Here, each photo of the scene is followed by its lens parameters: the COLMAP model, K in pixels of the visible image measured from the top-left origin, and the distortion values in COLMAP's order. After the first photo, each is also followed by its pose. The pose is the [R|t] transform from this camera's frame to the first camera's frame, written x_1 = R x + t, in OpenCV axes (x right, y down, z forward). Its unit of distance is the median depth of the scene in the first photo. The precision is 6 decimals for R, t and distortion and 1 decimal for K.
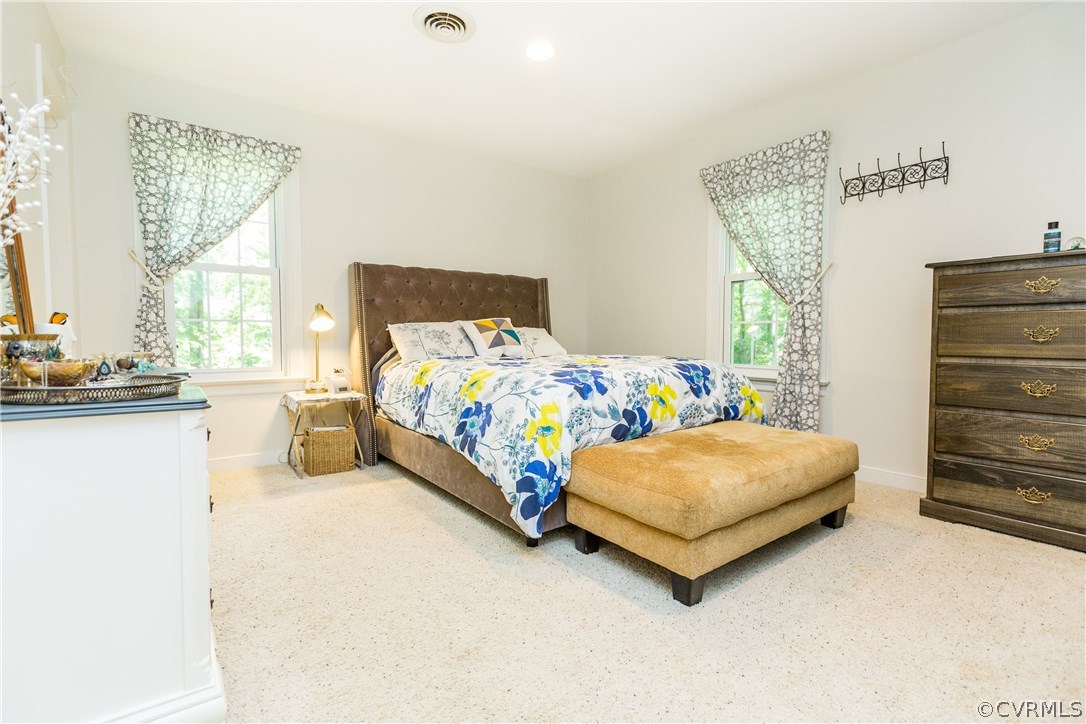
lens RADIAL K [[487.1, 0, 546.7], [0, 487.1, 364.6], [0, 0, 1]] dist [0.007654, -0.003457]
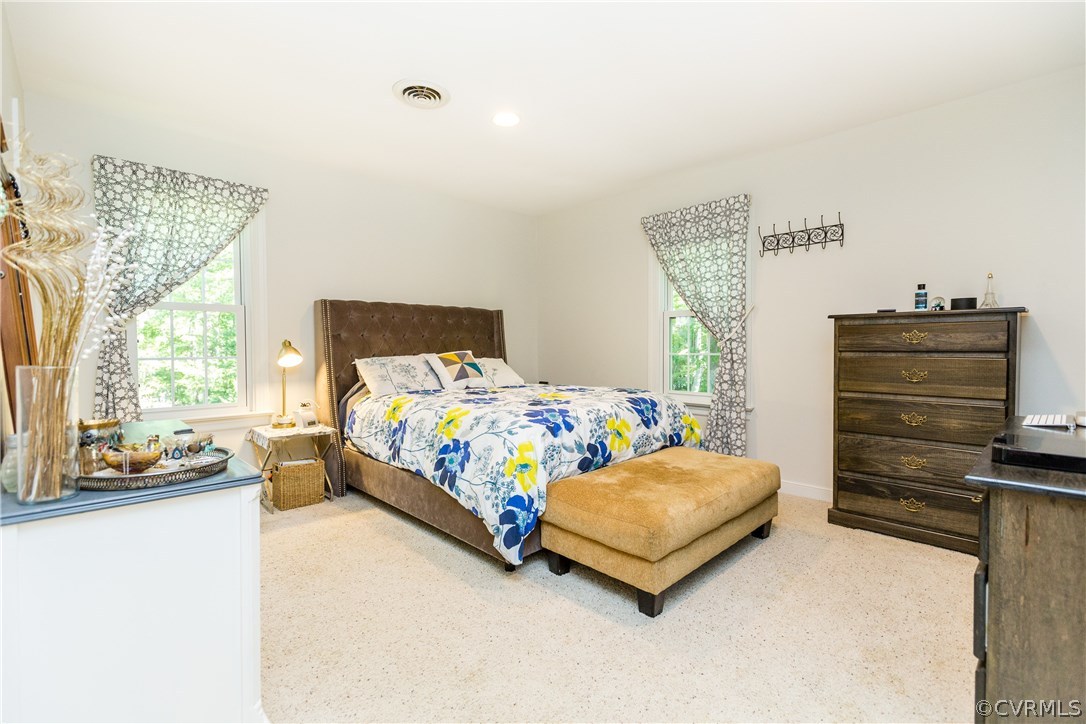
lens RADIAL K [[487.1, 0, 535.6], [0, 487.1, 357.3], [0, 0, 1]] dist [0.007654, -0.003457]
pose [[0.992249, -0.007852, 0.124019, -0.094594], [0.010127, 0.999792, -0.017723, -0.084015], [-0.123854, 0.018842, 0.992122, -0.107858]]
